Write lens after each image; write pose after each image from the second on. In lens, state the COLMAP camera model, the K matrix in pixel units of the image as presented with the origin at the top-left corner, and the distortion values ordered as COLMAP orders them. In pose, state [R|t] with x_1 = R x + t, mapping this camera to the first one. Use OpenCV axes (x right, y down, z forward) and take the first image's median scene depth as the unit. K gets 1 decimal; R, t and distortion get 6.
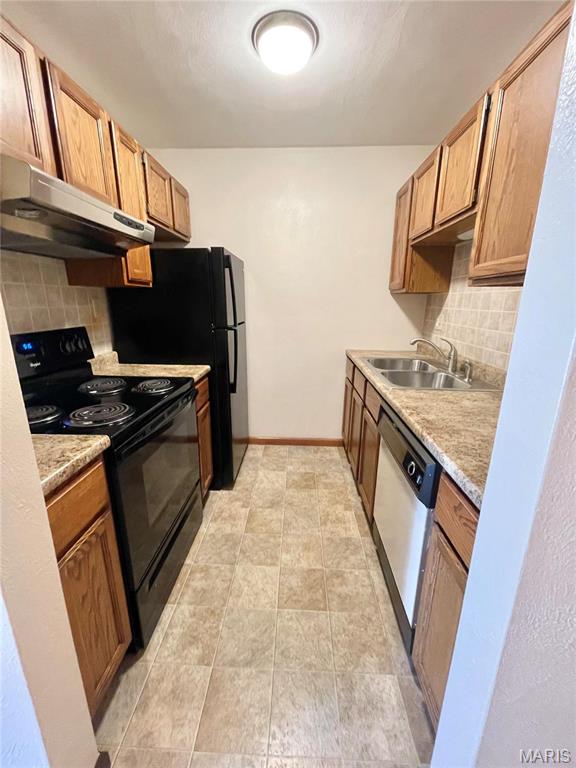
lens RADIAL K [[309.0, 0, 283.6], [0, 309.0, 377.3], [0, 0, 1]] dist [-0.003092, -0.000075]
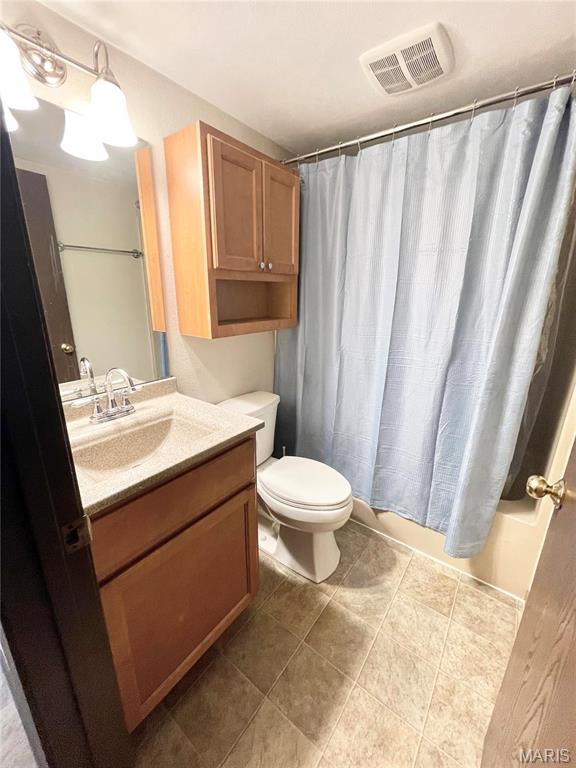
lens RADIAL K [[309.0, 0, 283.9], [0, 309.0, 382.5], [0, 0, 1]] dist [-0.003092, -0.000075]
pose [[0.823193, 0.158279, -0.545253, 0.124725], [-0.142029, 0.987230, 0.072150, -0.110137], [0.549709, 0.018048, 0.835161, 0.420756]]
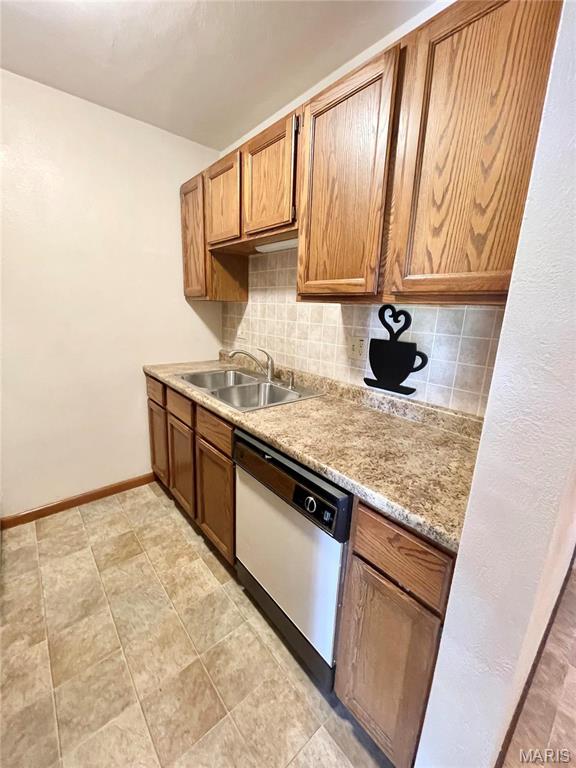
lens RADIAL K [[309.0, 0, 285.4], [0, 309.0, 379.1], [0, 0, 1]] dist [-0.003092, -0.000075]
pose [[0.727943, -0.138669, 0.671468, -0.124487], [0.134452, 0.989190, 0.058523, -0.083408], [-0.672325, 0.047679, 0.738719, 0.223556]]
